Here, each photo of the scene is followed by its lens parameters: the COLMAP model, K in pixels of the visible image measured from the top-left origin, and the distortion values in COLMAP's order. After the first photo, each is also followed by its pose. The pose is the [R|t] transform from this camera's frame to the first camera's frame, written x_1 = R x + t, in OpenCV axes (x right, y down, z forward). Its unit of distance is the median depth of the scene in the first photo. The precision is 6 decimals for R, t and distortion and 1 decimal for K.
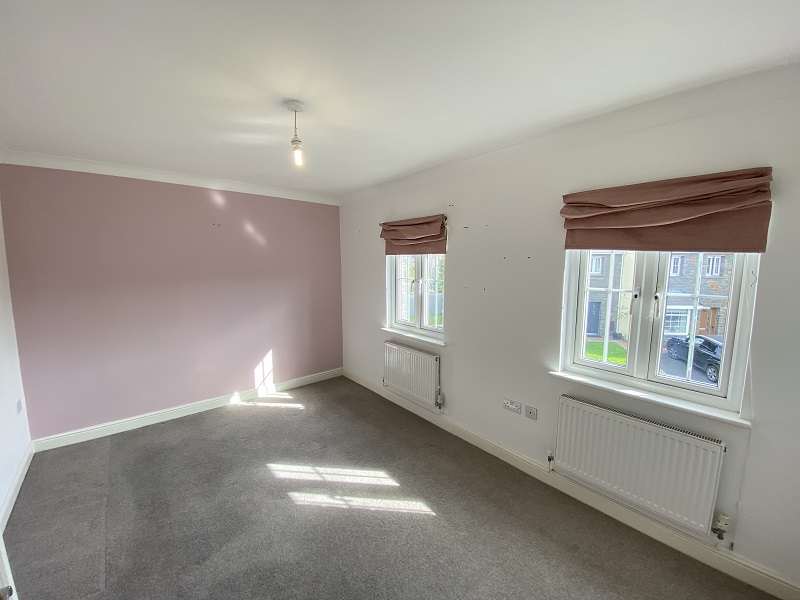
lens RADIAL K [[322.7, 0, 399.8], [0, 322.7, 297.5], [0, 0, 1]] dist [0.058676, -0.045953]
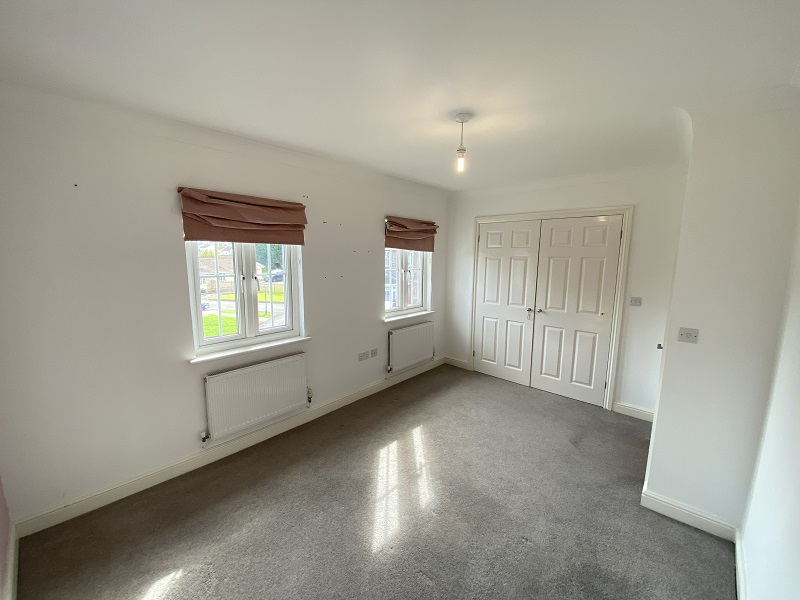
lens RADIAL K [[322.7, 0, 399.8], [0, 322.7, 297.5], [0, 0, 1]] dist [0.058676, -0.045953]
pose [[-0.126948, -0.140337, 0.981932, -1.060011], [0.093420, 0.983849, 0.152689, -0.124219], [-0.987500, 0.111115, -0.111788, 1.010519]]
